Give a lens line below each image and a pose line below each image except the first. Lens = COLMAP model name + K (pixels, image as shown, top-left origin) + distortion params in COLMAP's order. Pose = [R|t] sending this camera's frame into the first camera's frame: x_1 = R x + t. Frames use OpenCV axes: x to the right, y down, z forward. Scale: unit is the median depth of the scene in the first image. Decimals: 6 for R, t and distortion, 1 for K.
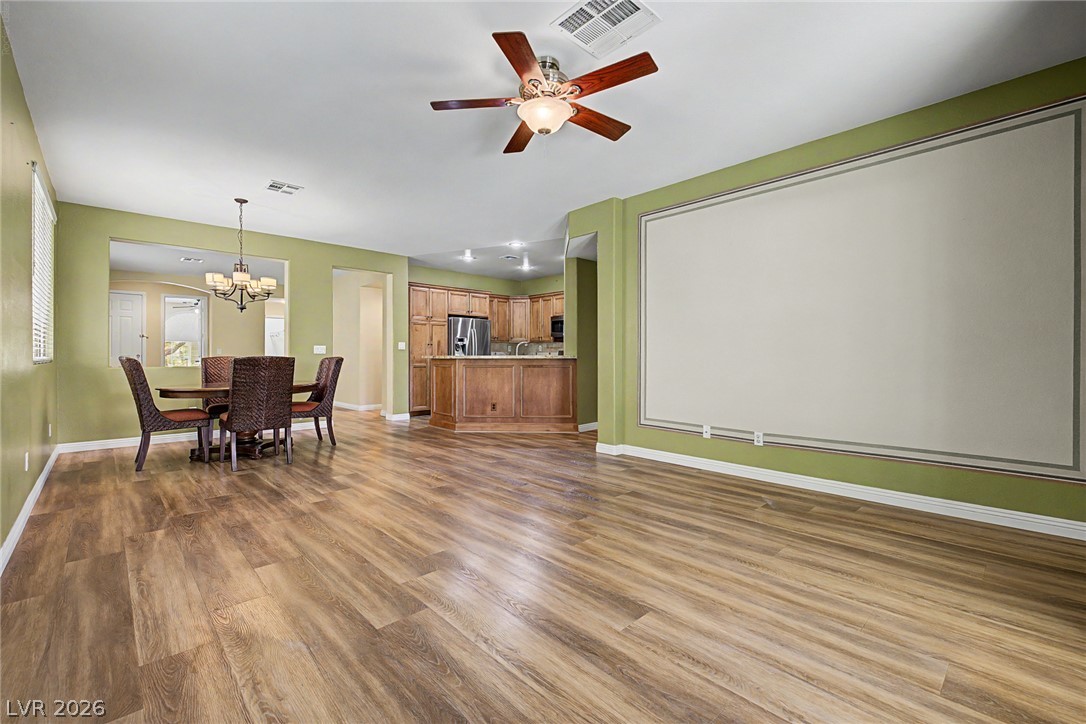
lens RADIAL K [[455.0, 0, 539.5], [0, 455.0, 363.7], [0, 0, 1]] dist [0.003189, -0.001500]
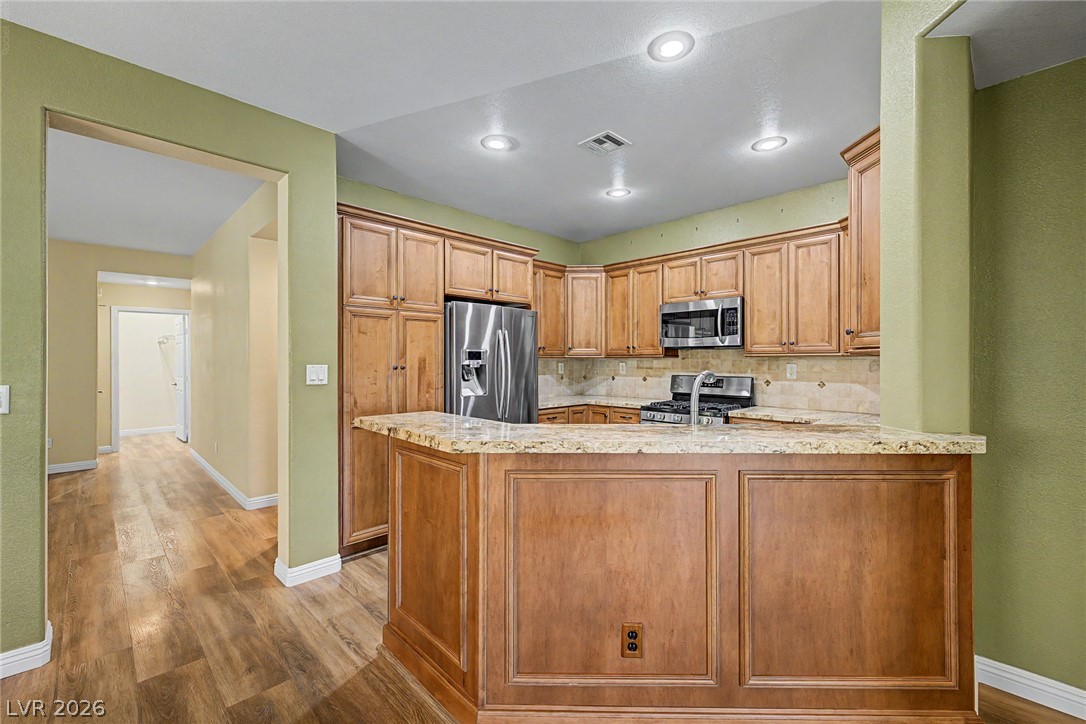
lens RADIAL K [[455.0, 0, 536.5], [0, 455.0, 359.4], [0, 0, 1]] dist [0.003189, -0.001500]
pose [[0.999971, 0.001894, 0.007413, -0.116873], [-0.001753, 0.999818, -0.019011, -0.039951], [-0.007447, 0.018997, 0.999792, 0.569758]]
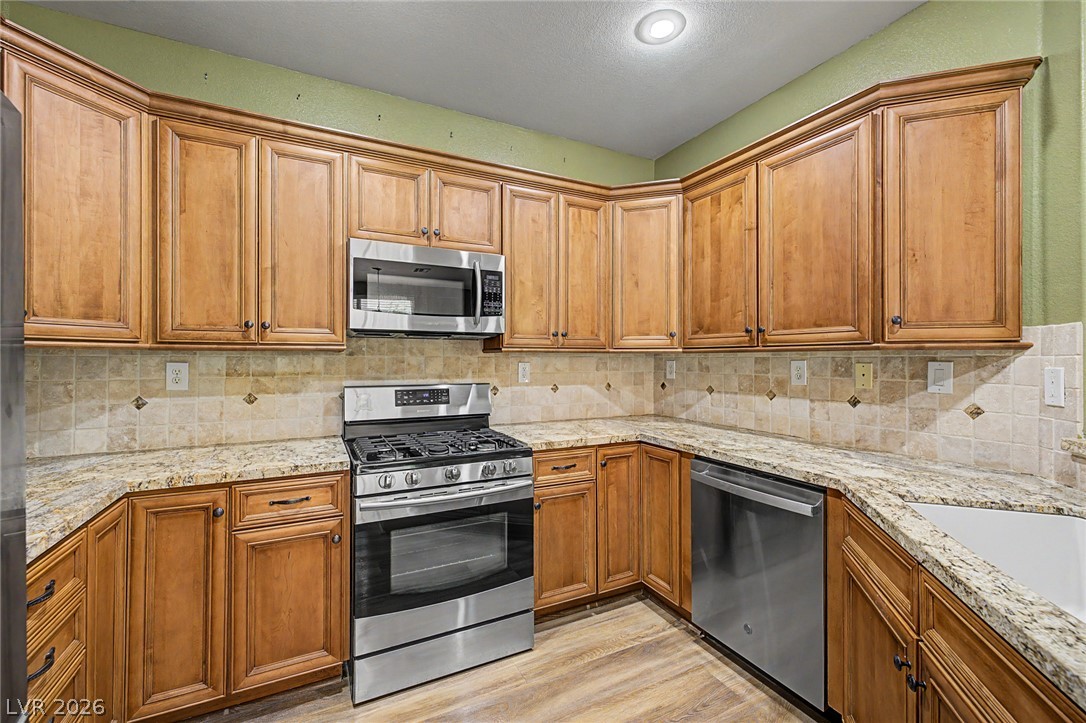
lens RADIAL K [[455.0, 0, 542.1], [0, 455.0, 357.7], [0, 0, 1]] dist [0.003189, -0.001500]
pose [[0.290456, 0.002931, 0.956884, -0.174294], [0.014800, 0.999862, -0.007555, -0.045354], [-0.956774, 0.016356, 0.290372, 0.915568]]
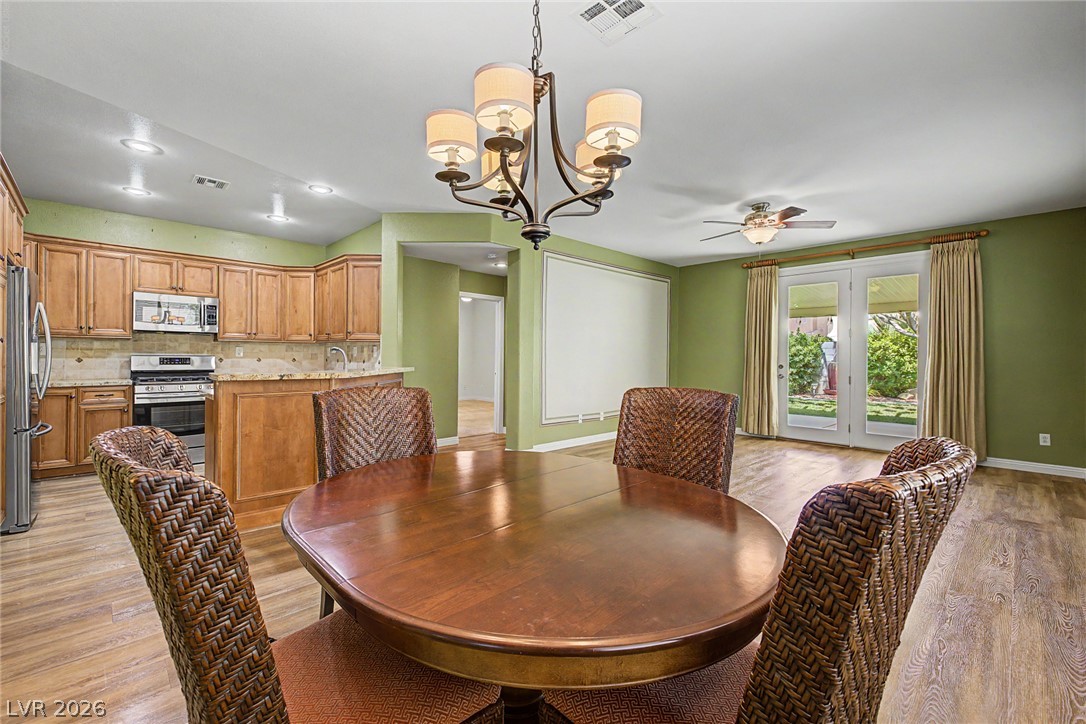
lens RADIAL K [[455.0, 0, 539.7], [0, 455.0, 357.7], [0, 0, 1]] dist [0.003189, -0.001500]
pose [[-0.004471, -0.001021, 0.999989, -0.550606], [0.009228, 0.999957, 0.001062, -0.024554], [-0.999947, 0.009232, -0.004462, 0.573010]]
